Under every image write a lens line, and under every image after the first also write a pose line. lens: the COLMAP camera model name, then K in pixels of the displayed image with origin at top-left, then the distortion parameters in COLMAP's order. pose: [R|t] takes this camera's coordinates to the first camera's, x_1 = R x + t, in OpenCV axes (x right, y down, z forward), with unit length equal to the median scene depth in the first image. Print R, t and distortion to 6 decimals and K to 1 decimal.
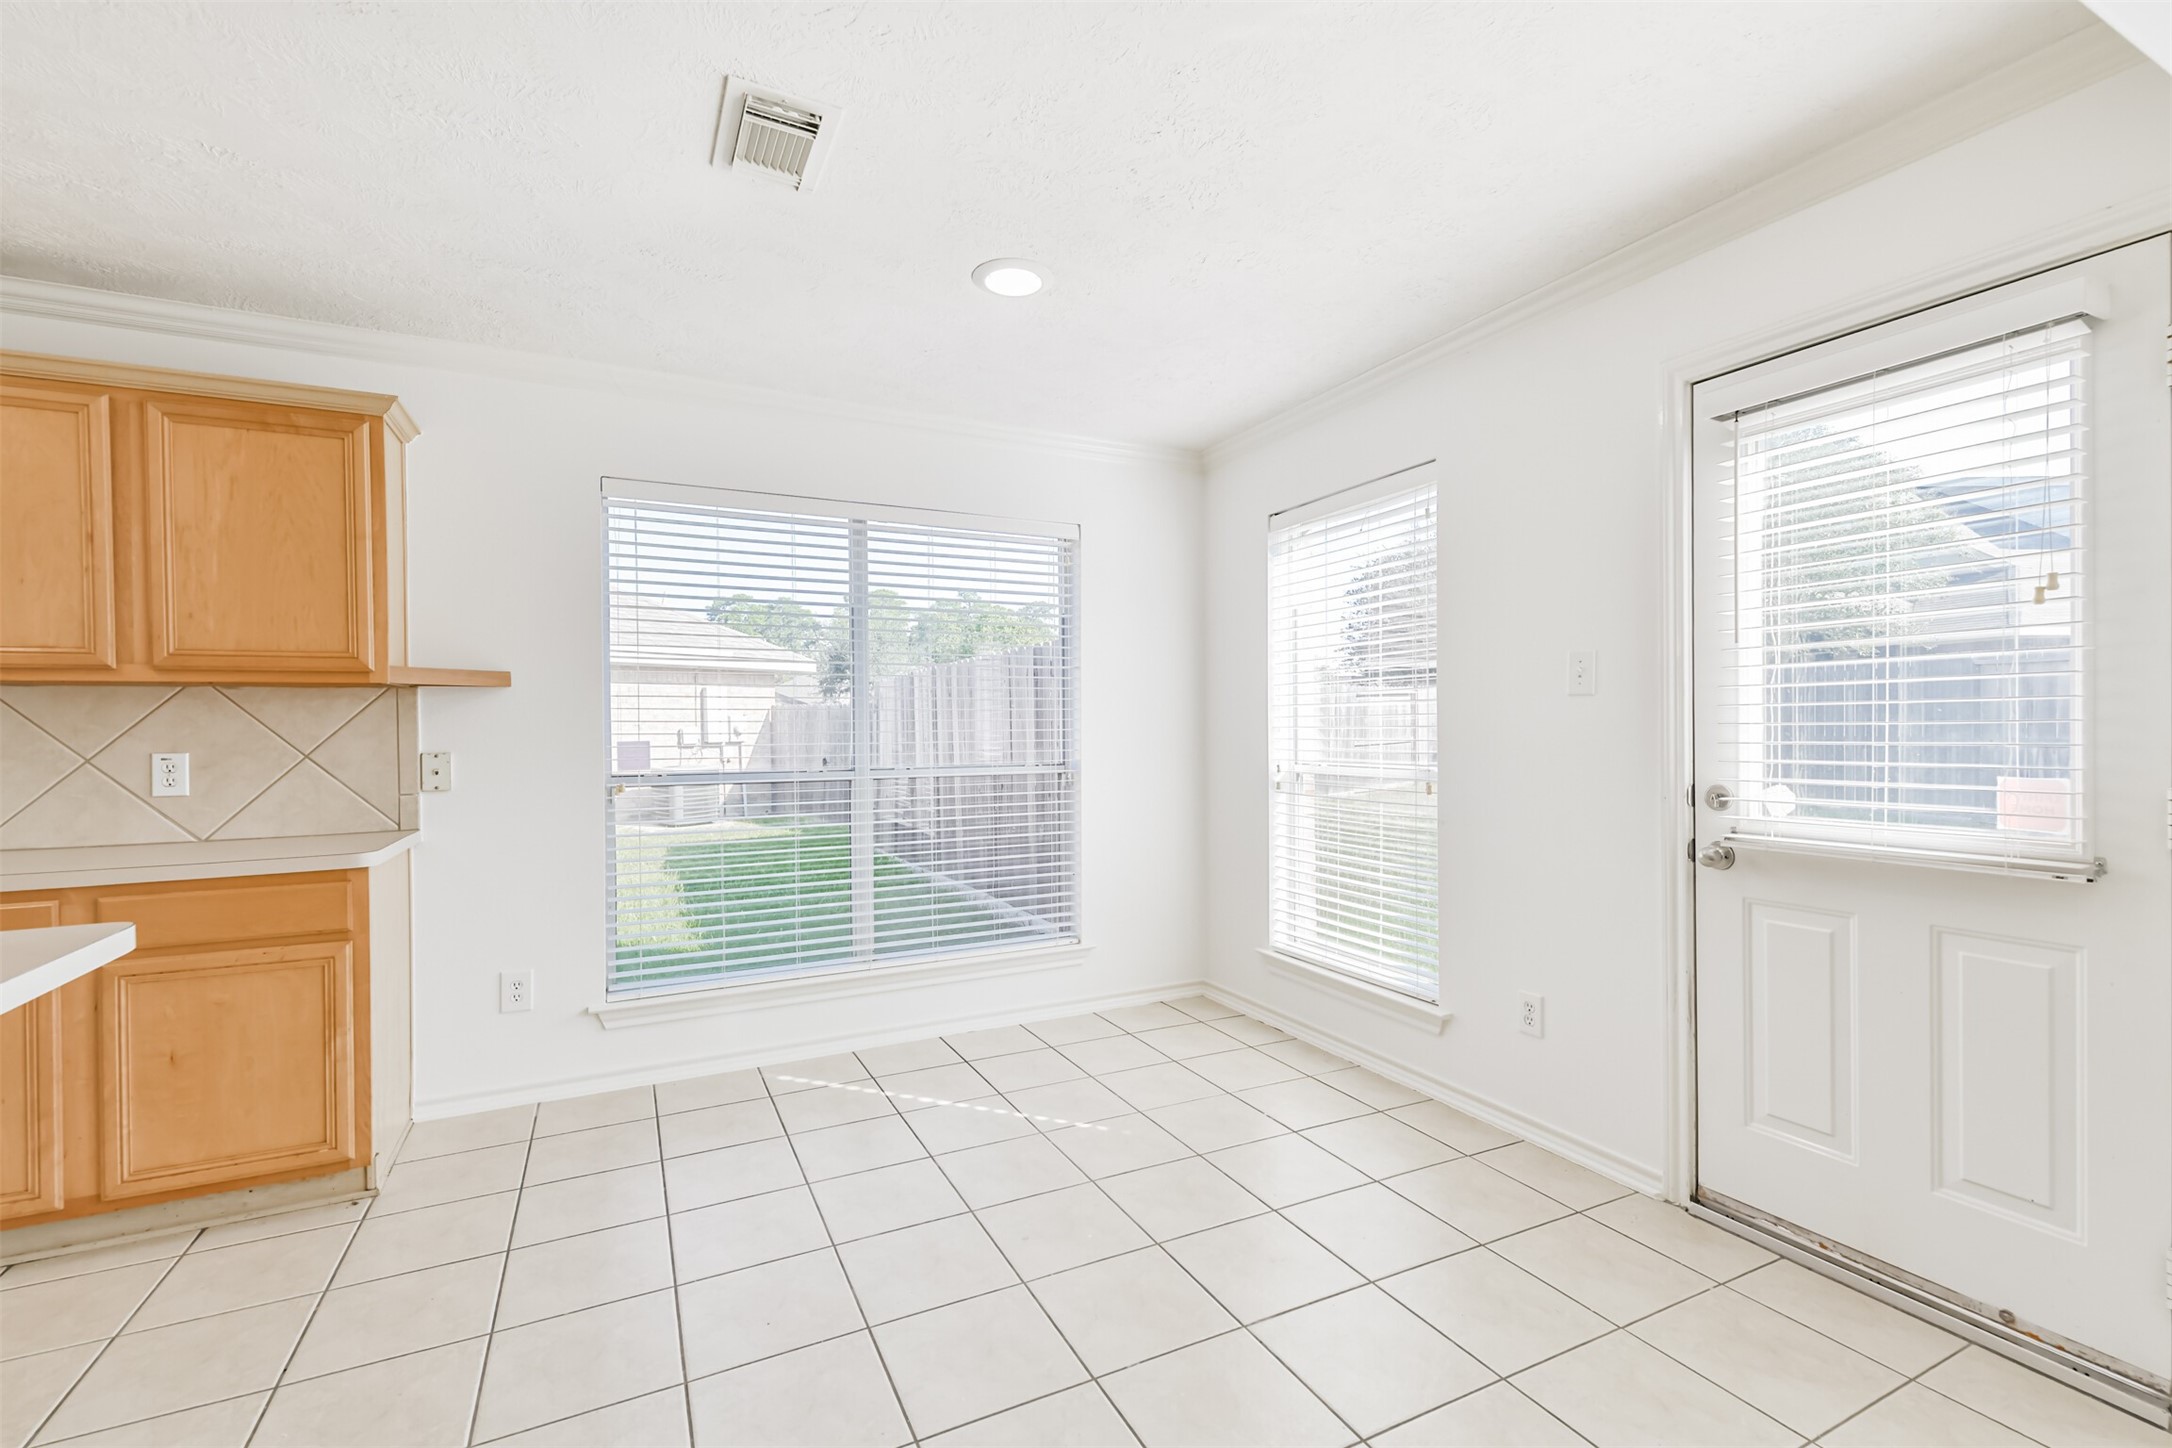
lens RADIAL K [[931.4, 0, 1087.5], [0, 931.4, 733.0], [0, 0, 1]] dist [0.013312, -0.004222]
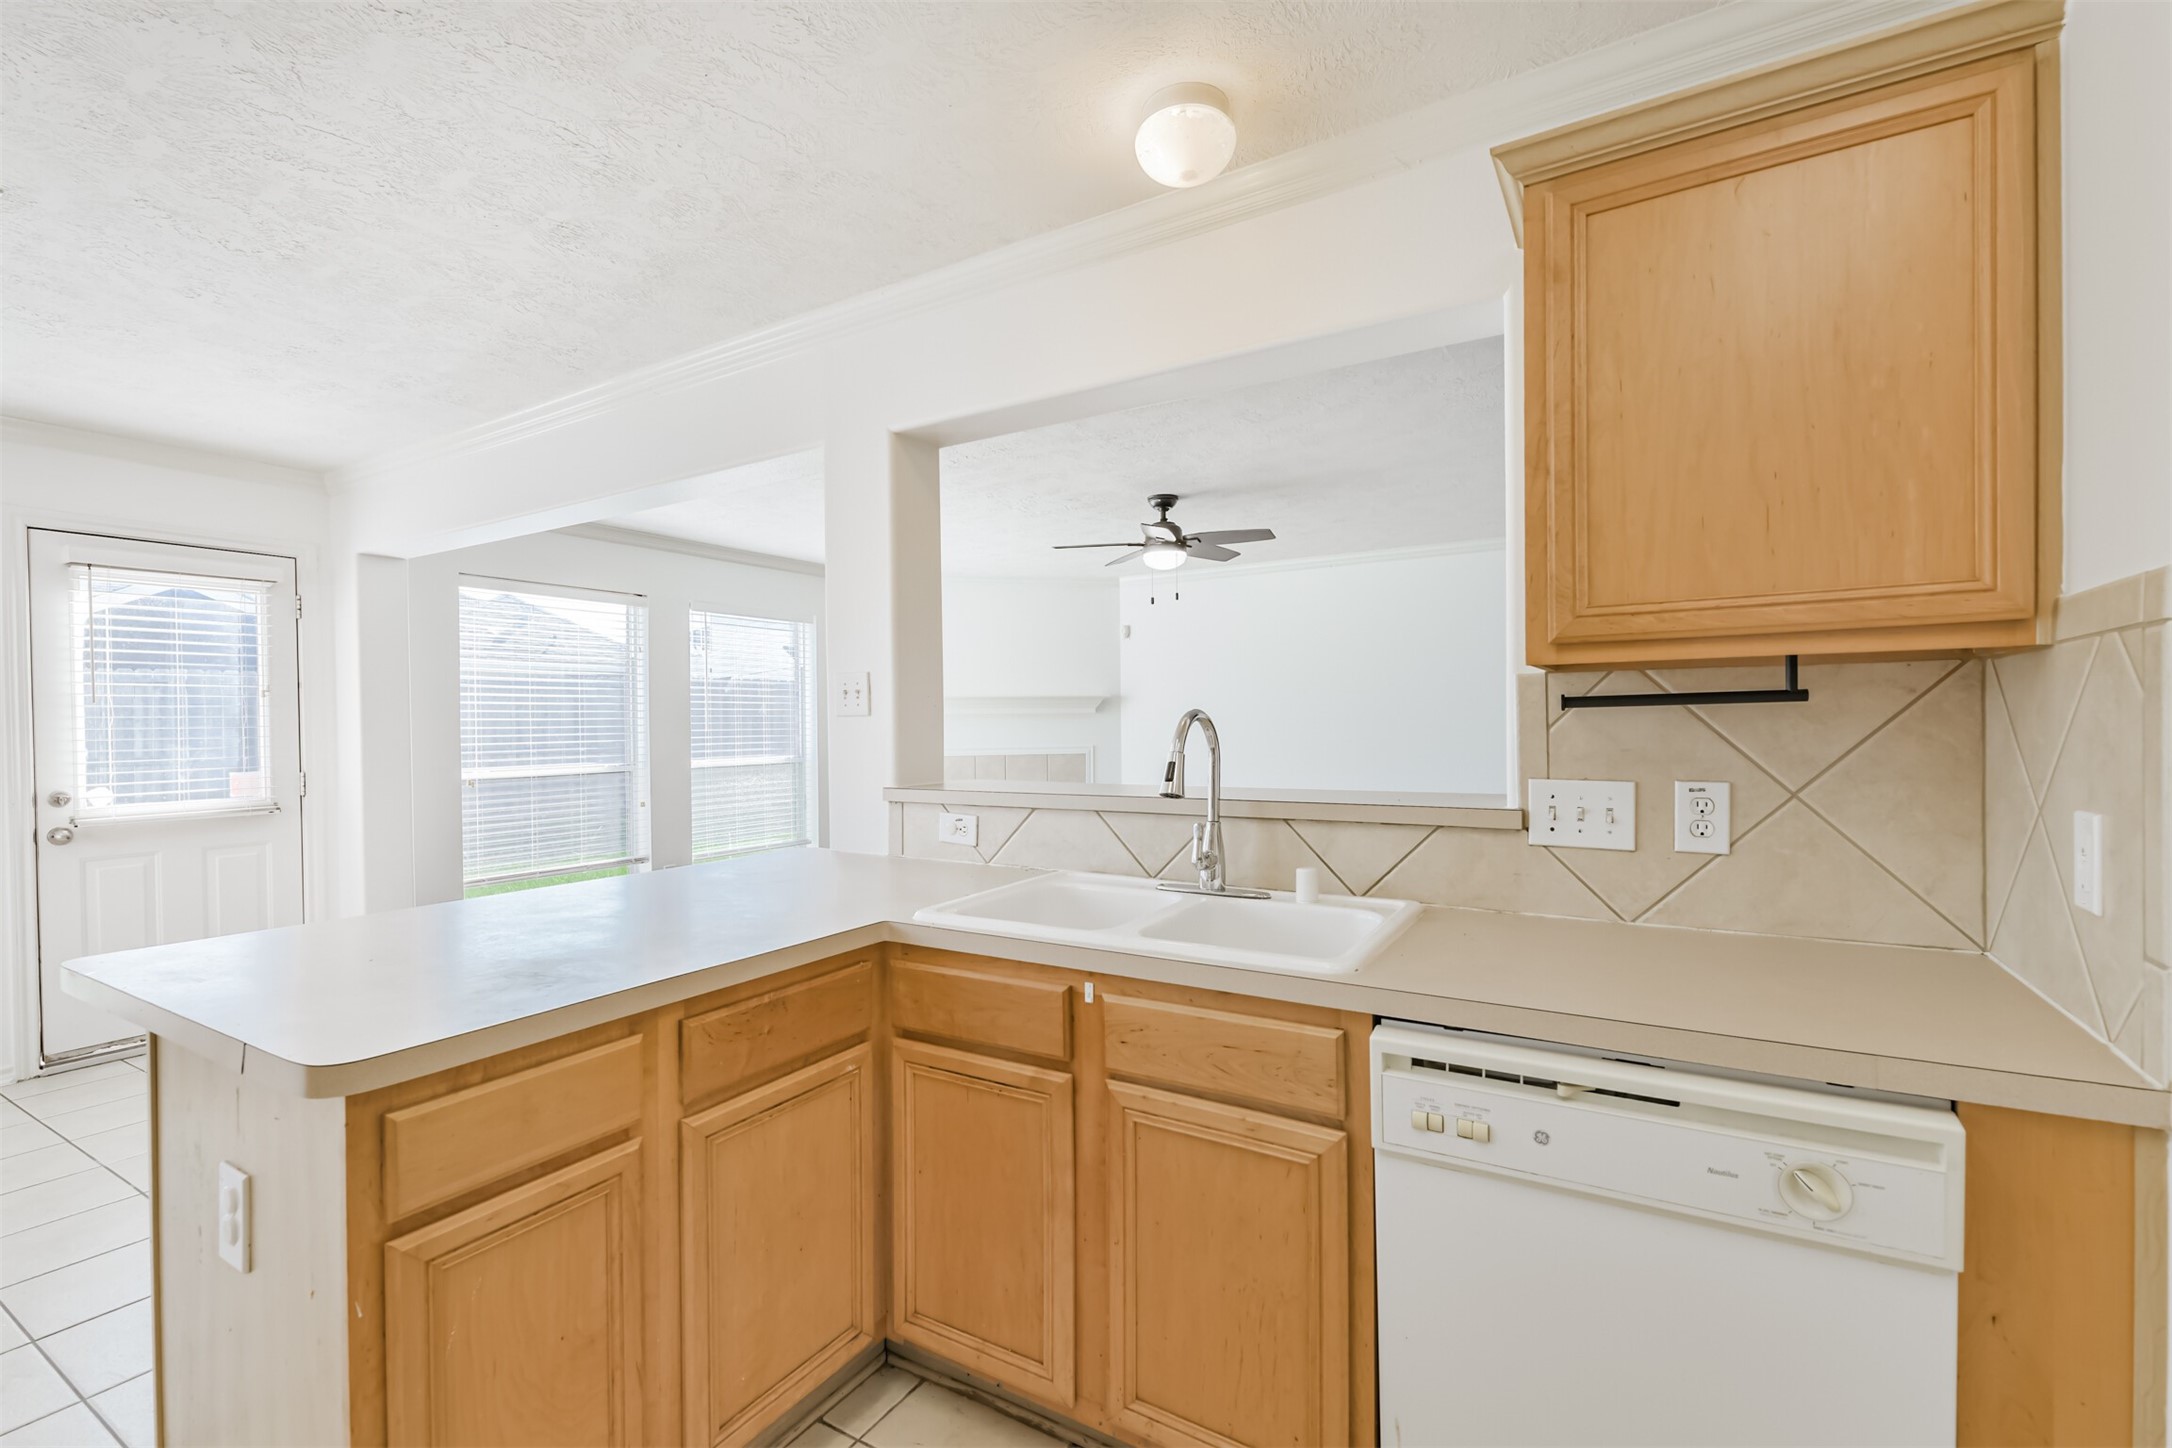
lens RADIAL K [[931.4, 0, 1087.9], [0, 931.4, 732.5], [0, 0, 1]] dist [0.013312, -0.004222]
pose [[-0.538220, 0.006391, 0.842780, -1.509237], [0.025497, 0.999637, 0.008702, -0.011750], [-0.842419, 0.026172, -0.538188, 0.377918]]
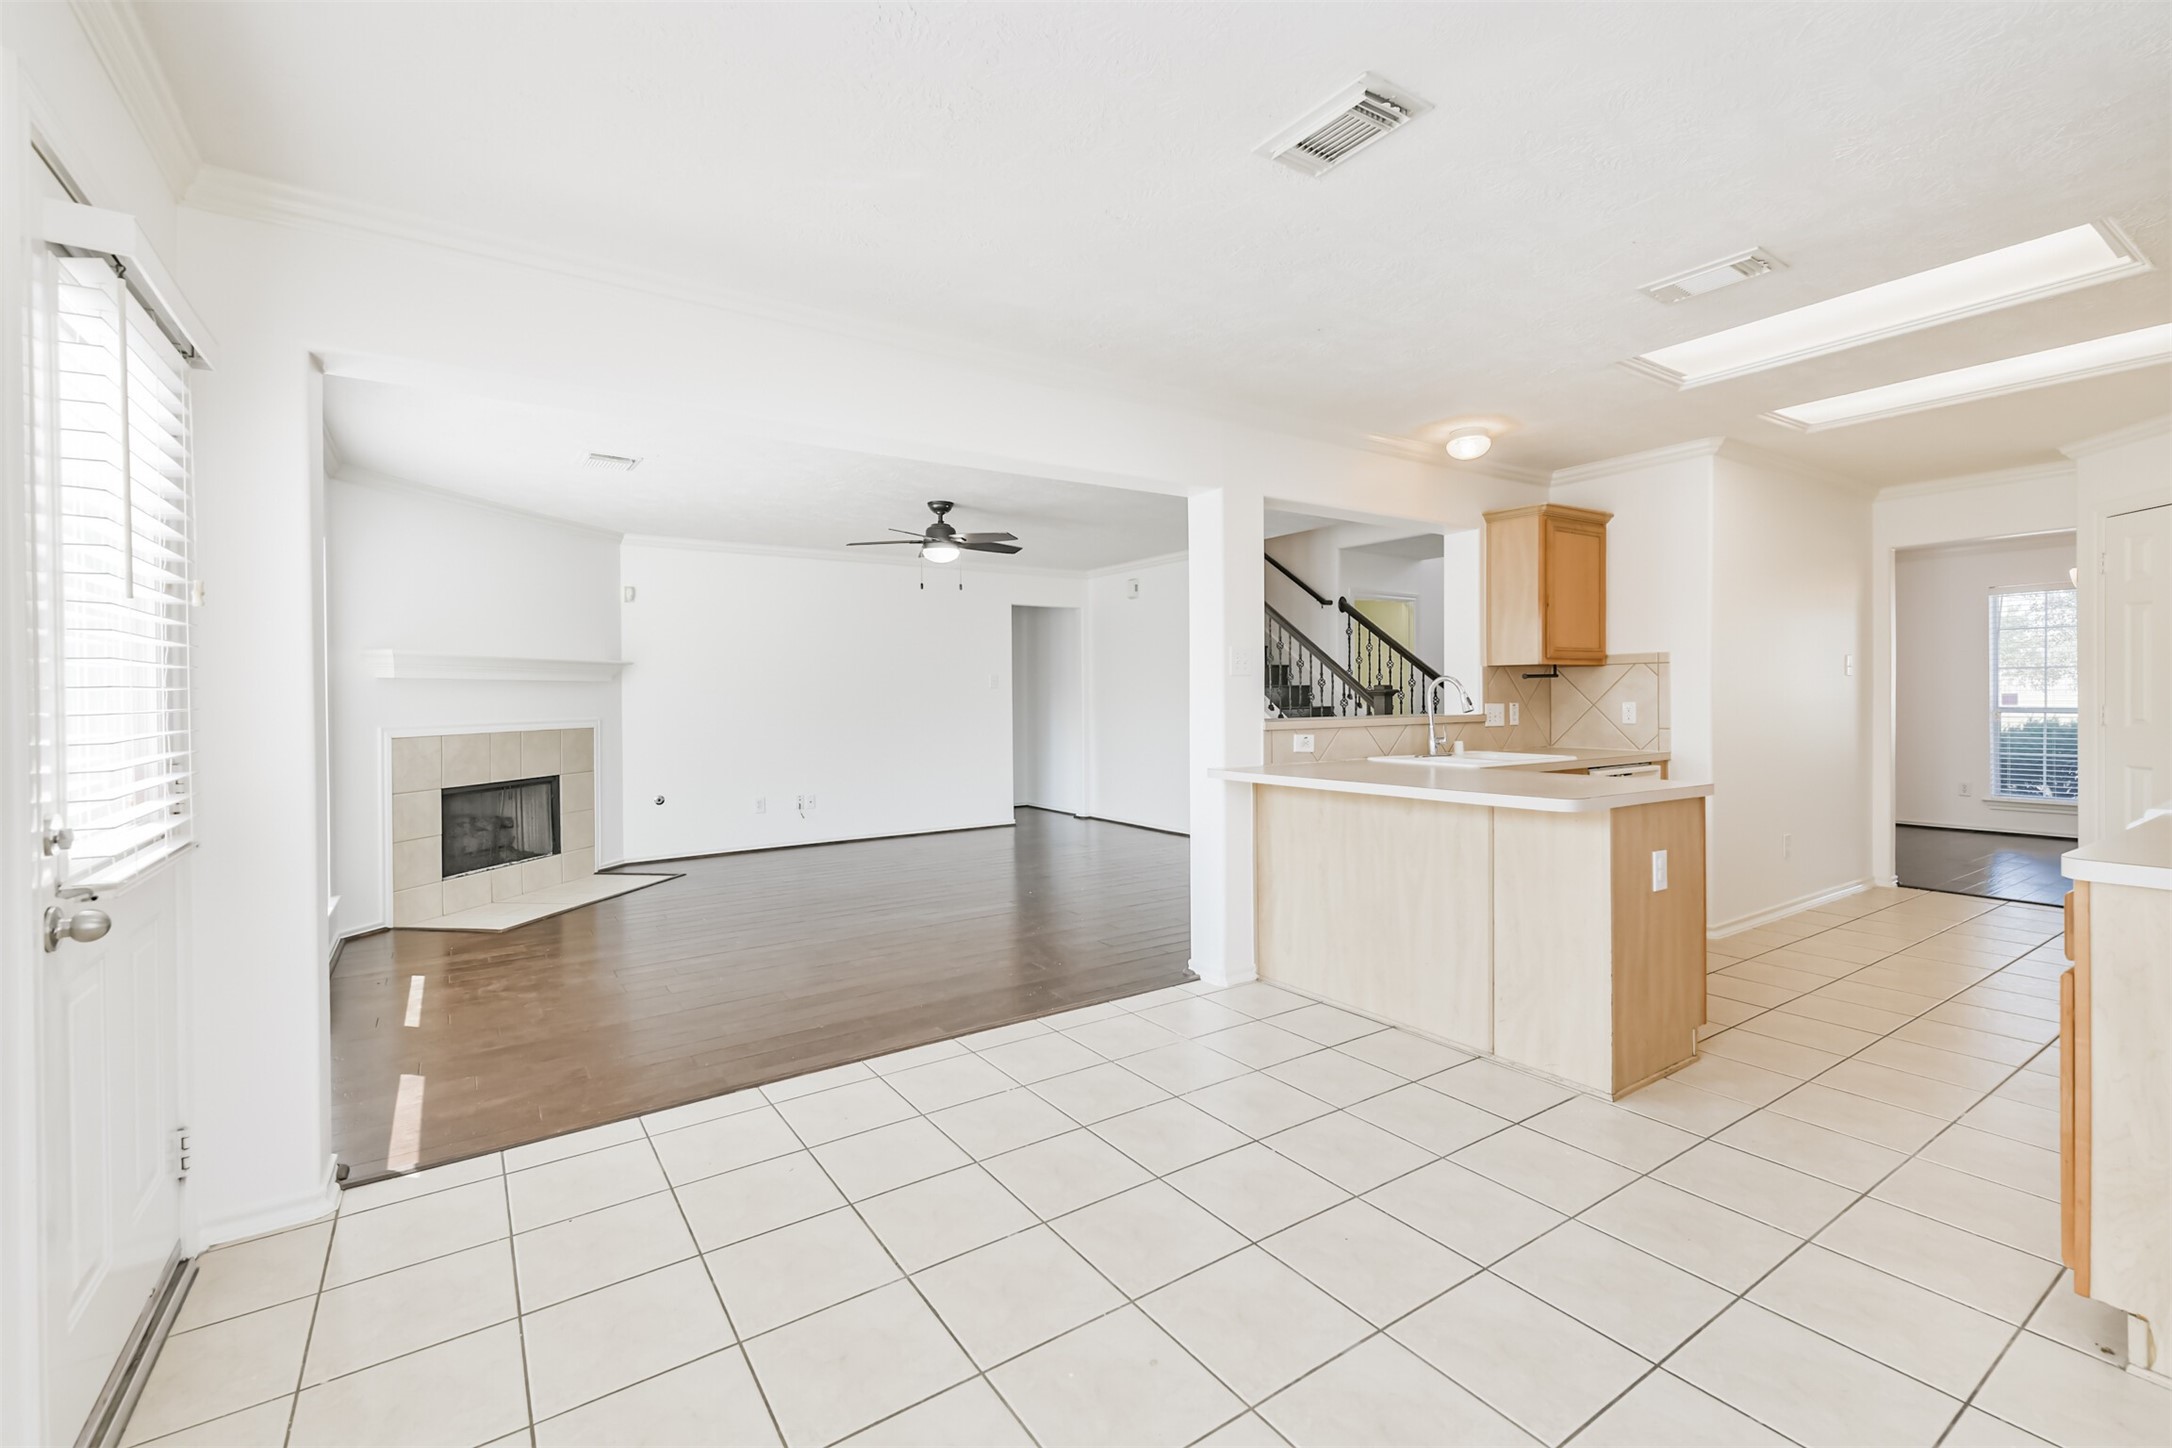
lens RADIAL K [[931.4, 0, 1076.6], [0, 931.4, 705.4], [0, 0, 1]] dist [0.013312, -0.004222]
pose [[-0.991966, 0.019463, -0.124995, 0.083703], [0.016740, 0.999600, 0.022798, -0.017824], [0.125389, 0.020522, -0.991895, 1.630942]]
